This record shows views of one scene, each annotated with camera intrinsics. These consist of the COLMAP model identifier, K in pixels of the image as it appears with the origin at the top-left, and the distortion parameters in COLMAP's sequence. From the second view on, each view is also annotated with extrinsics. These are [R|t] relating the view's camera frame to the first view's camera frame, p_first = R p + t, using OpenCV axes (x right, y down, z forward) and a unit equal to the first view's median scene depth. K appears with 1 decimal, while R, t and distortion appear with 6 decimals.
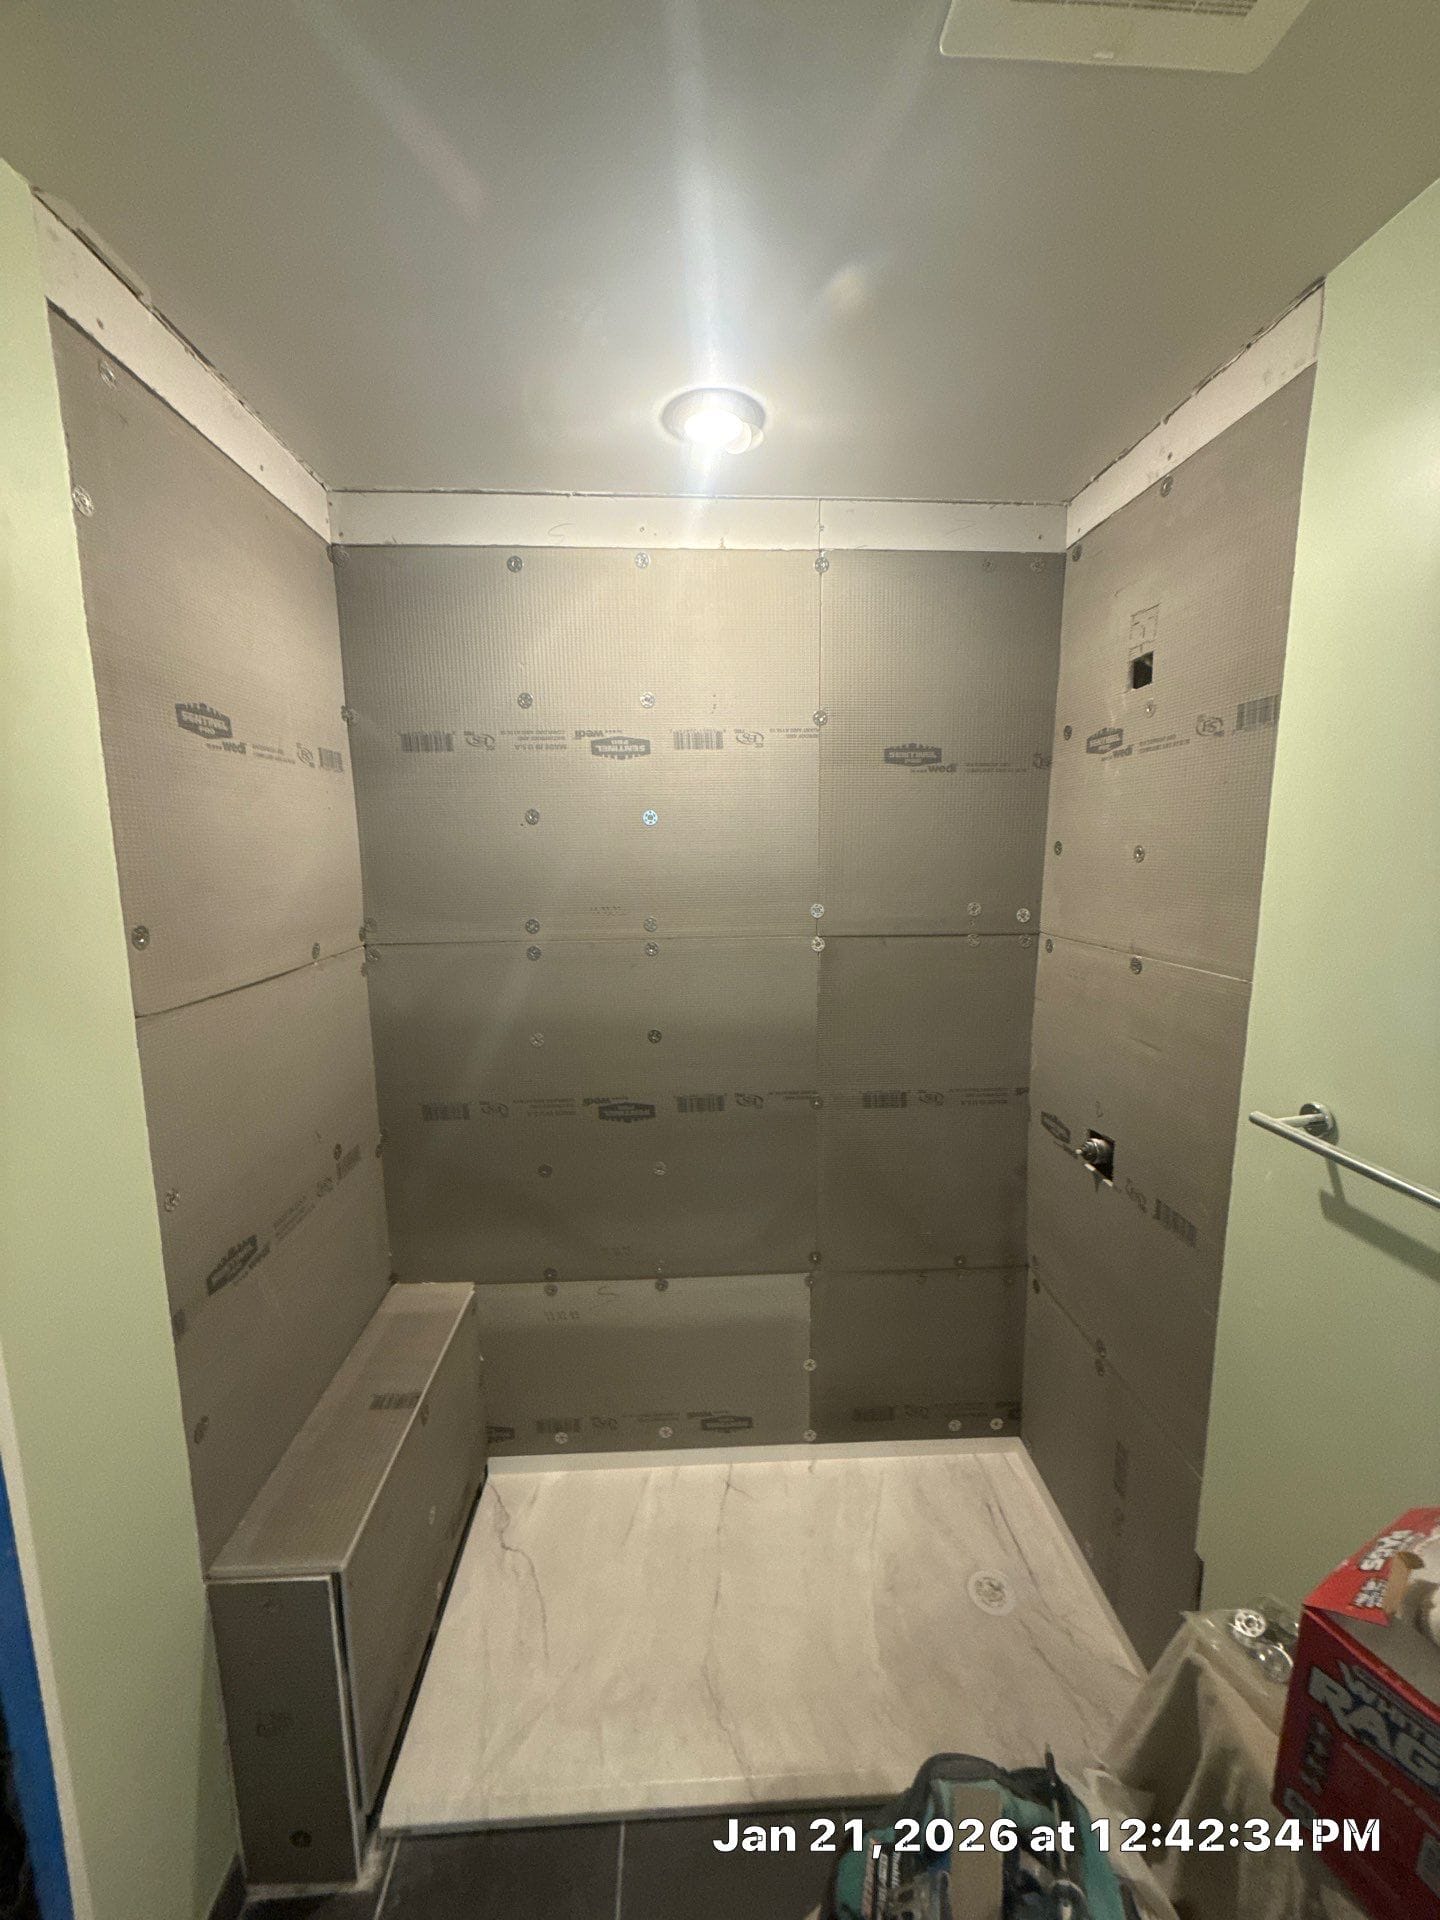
lens RADIAL K [[766.3, 0, 720.0], [0, 766.3, 960.0], [0, 0, 1]] dist [-0.000175, 0.000565]
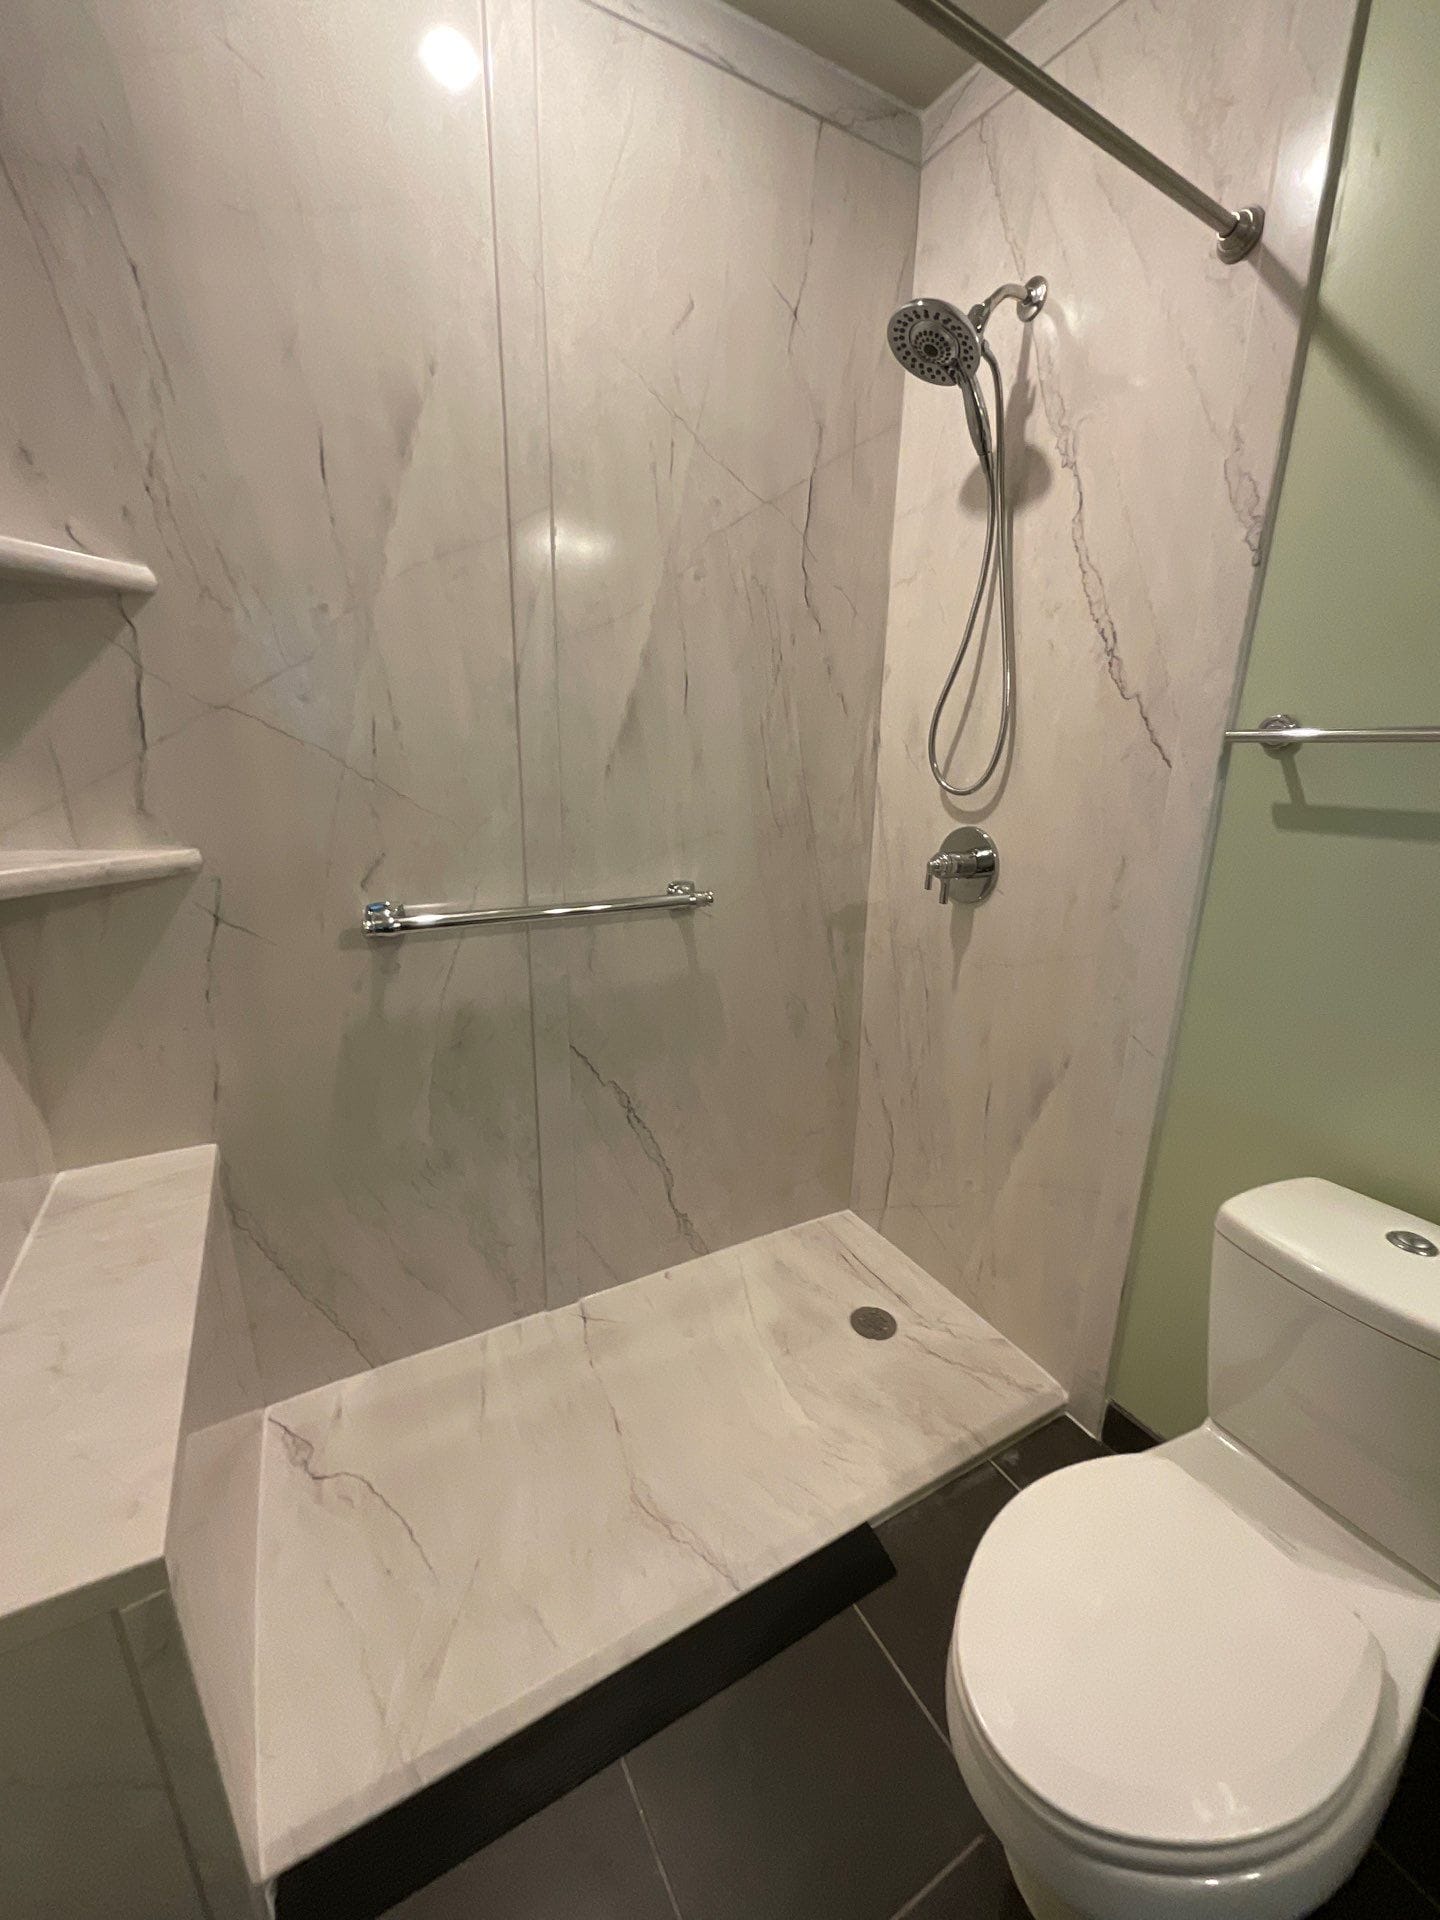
lens RADIAL K [[766.3, 0, 720.0], [0, 766.3, 960.0], [0, 0, 1]] dist [-0.000175, 0.000565]
pose [[0.891805, -0.098870, 0.441485, -0.243512], [0.043774, 0.990107, 0.133309, 0.226299], [-0.450298, -0.099560, 0.887310, 0.265589]]
